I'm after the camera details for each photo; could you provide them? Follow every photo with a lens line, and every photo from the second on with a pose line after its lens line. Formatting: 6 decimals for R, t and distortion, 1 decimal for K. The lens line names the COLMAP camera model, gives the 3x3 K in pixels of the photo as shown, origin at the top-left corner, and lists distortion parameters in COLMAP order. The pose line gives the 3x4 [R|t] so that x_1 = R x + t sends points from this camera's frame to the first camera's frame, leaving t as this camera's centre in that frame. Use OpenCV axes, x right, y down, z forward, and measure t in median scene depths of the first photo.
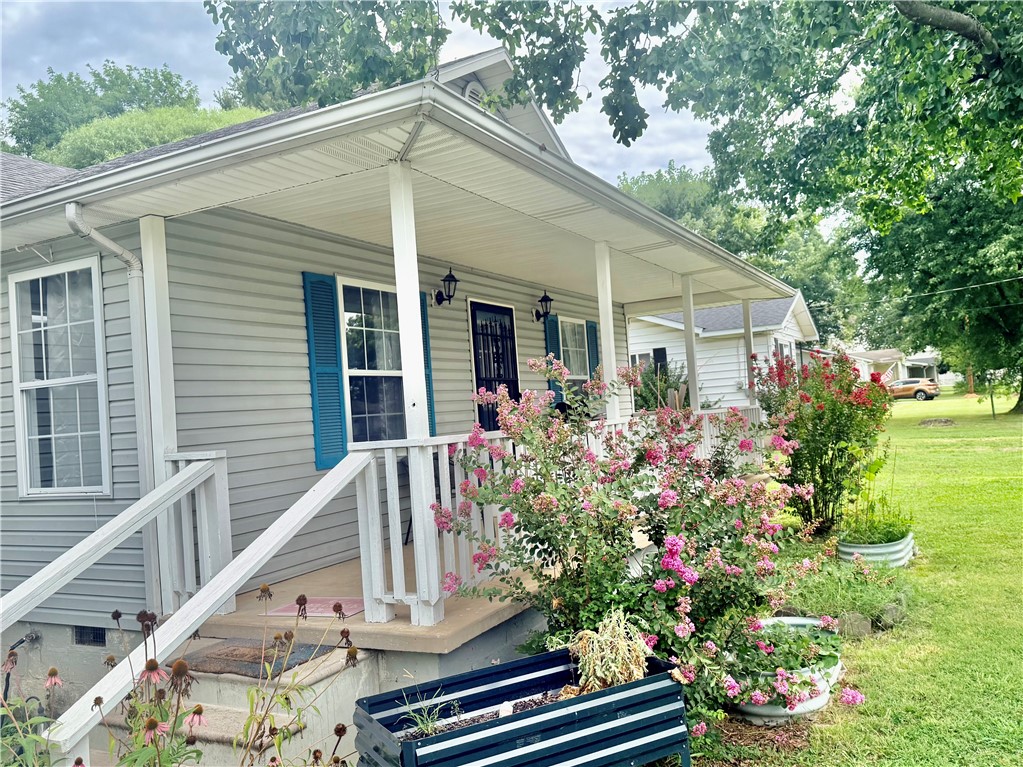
lens RADIAL K [[702.2, 0, 507.4], [0, 702.2, 396.4], [0, 0, 1]] dist [0.093961, -0.143450]
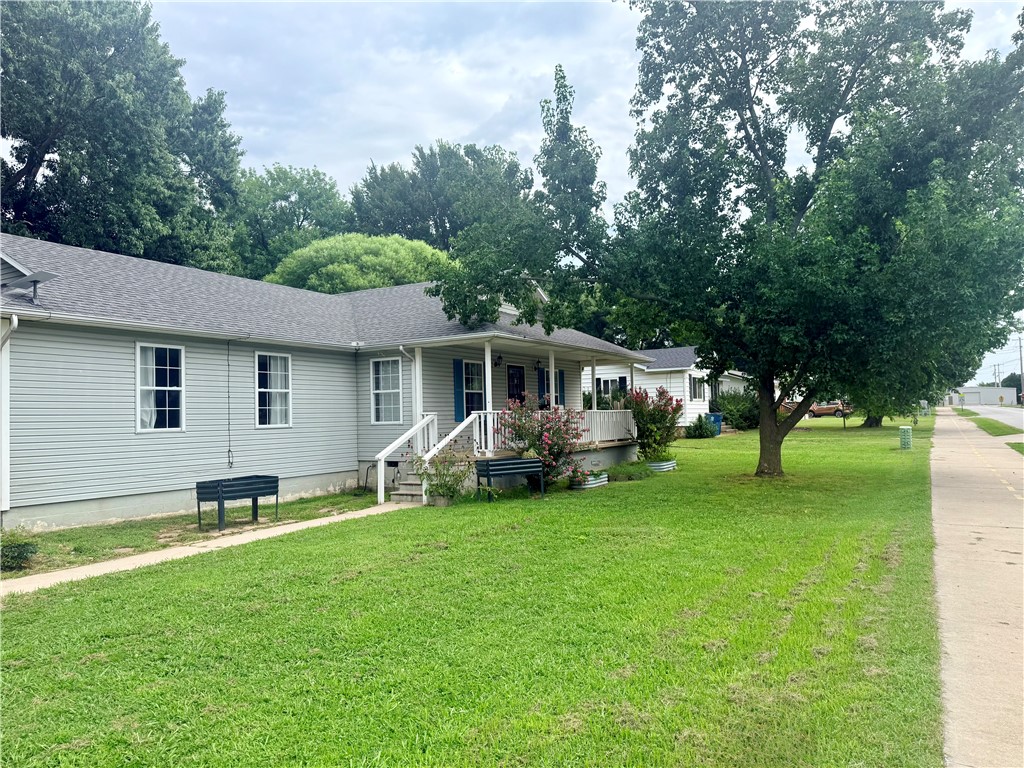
lens RADIAL K [[702.9, 0, 507.9], [0, 702.9, 397.0], [0, 0, 1]] dist [0.093961, -0.143450]
pose [[0.996847, 0.045089, -0.065295, 0.194836], [-0.045291, 0.998973, -0.001619, -0.014392], [0.065155, 0.004571, 0.997865, -2.484643]]
